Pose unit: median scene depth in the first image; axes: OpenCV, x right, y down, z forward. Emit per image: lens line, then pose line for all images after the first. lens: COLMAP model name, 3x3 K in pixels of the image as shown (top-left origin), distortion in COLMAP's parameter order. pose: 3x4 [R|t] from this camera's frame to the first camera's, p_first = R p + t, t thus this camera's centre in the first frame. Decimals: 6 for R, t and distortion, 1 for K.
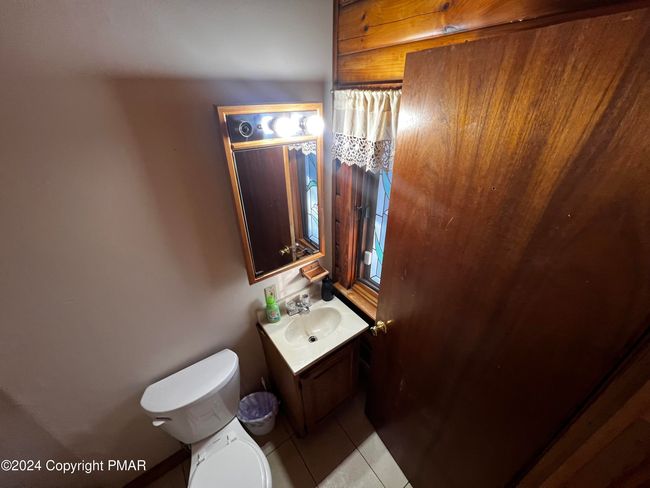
lens RADIAL K [[258.4, 0, 325.8], [0, 258.4, 247.1], [0, 0, 1]] dist [-0.001217, 0.000086]
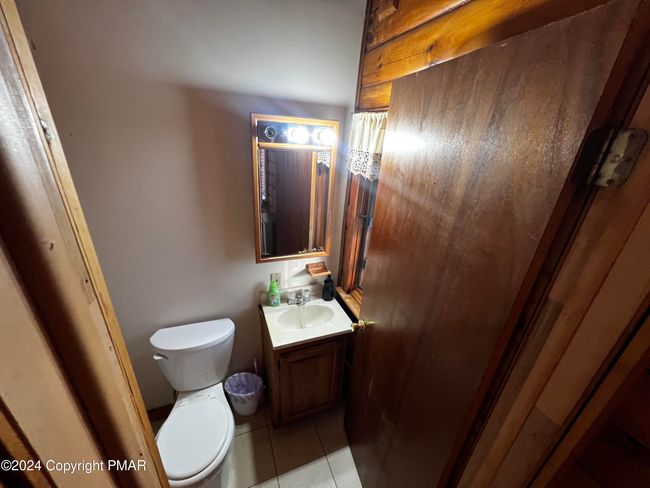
lens RADIAL K [[258.4, 0, 325.8], [0, 258.4, 247.1], [0, 0, 1]] dist [-0.001217, 0.000086]
pose [[0.965273, 0.169121, -0.199113, 0.226348], [-0.193493, 0.974920, -0.109961, 0.138599], [0.175523, 0.144670, 0.973788, -0.093231]]
